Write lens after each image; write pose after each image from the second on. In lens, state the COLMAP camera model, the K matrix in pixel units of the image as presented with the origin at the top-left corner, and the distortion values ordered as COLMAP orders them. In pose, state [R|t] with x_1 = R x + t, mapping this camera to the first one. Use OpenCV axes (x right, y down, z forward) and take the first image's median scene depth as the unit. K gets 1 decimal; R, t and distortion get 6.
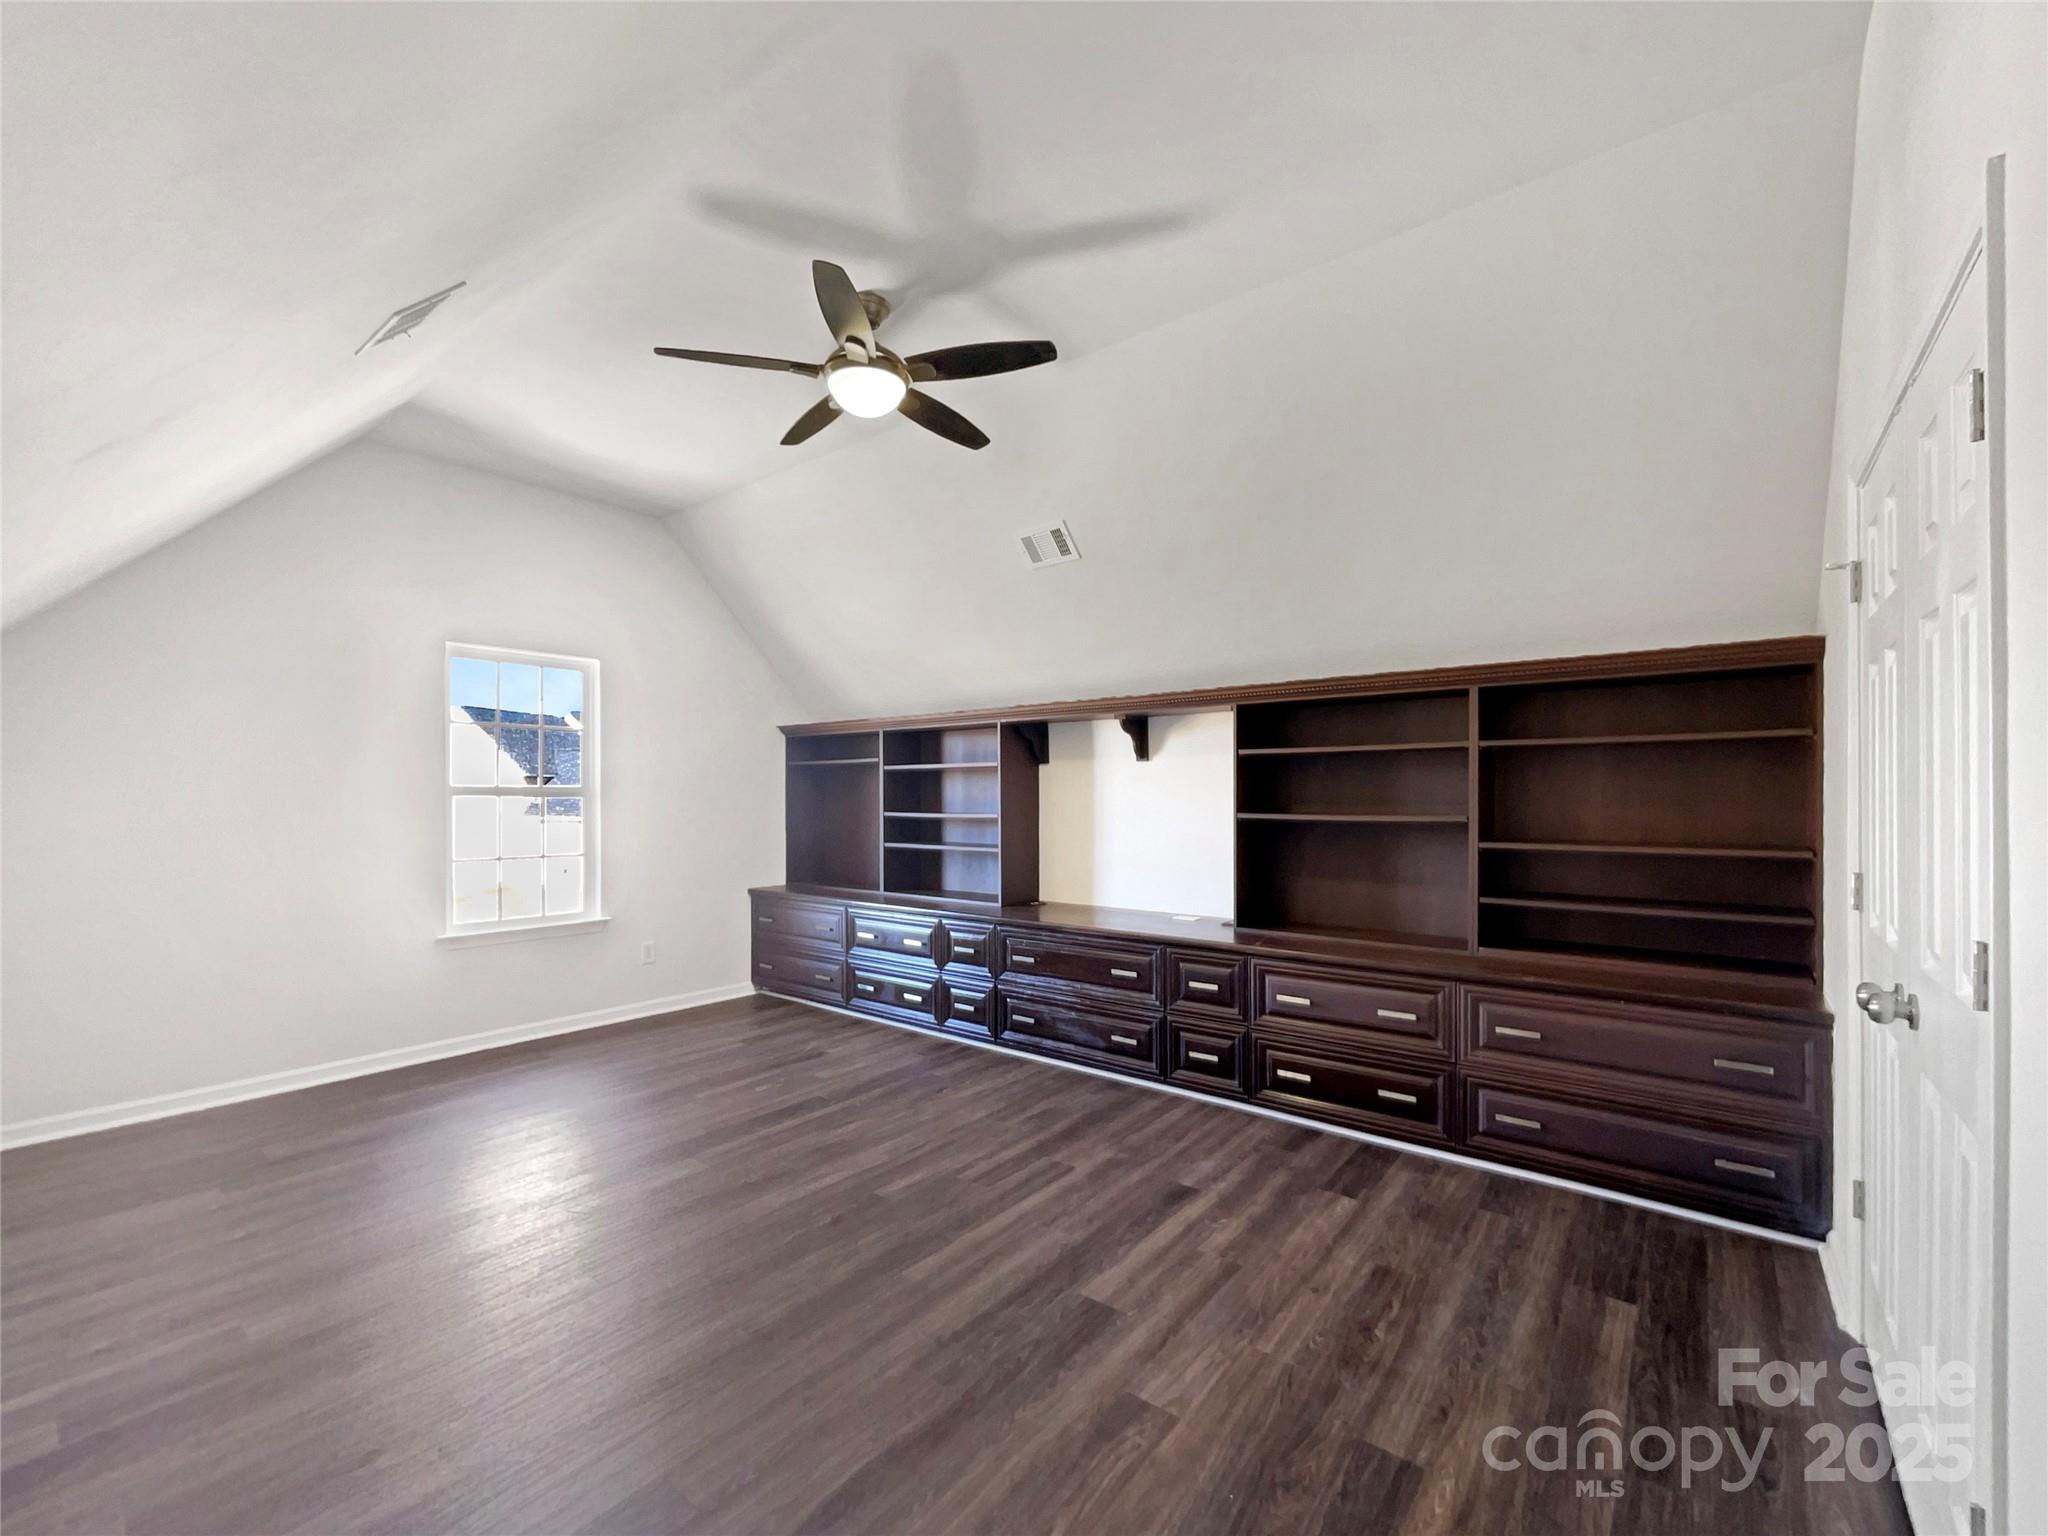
lens RADIAL K [[846.9, 0, 1027.5], [0, 846.9, 800.9], [0, 0, 1]] dist [-0.002085, 0.000026]
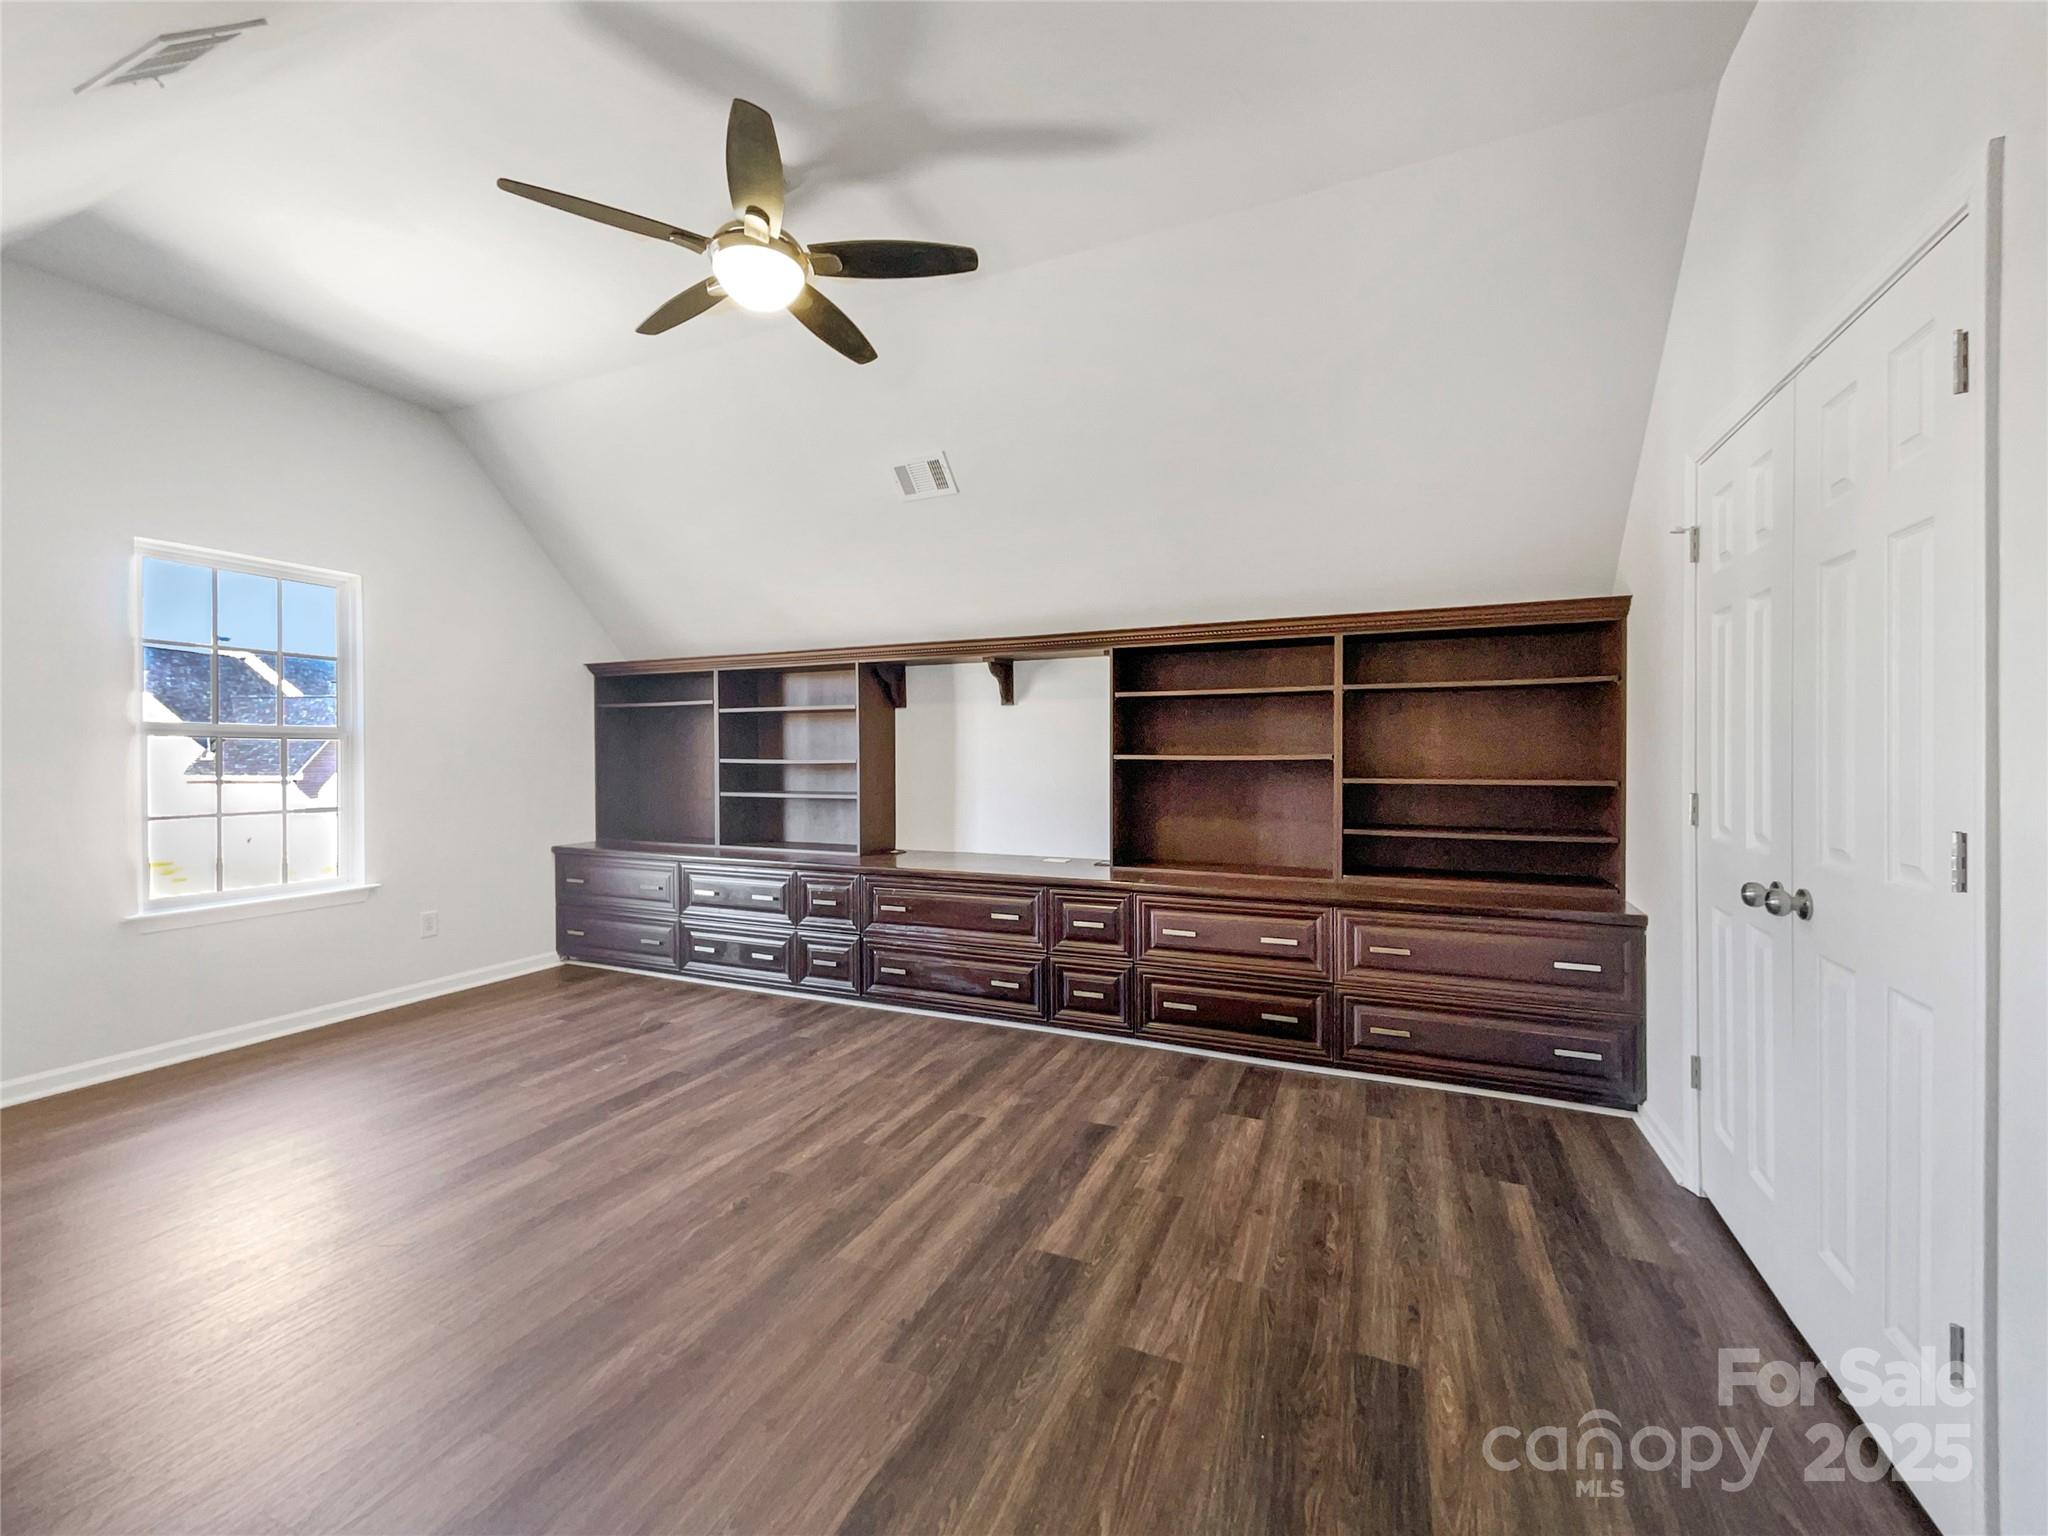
lens RADIAL K [[828.1, 0, 1019.8], [0, 828.1, 762.2], [0, 0, 1]] dist [0.003714, 0.000710]
pose [[0.968308, -0.003158, 0.249738, -0.129437], [0.001736, 0.999981, 0.005915, 0.020649], [-0.249752, -0.005294, 0.968295, 0.073414]]
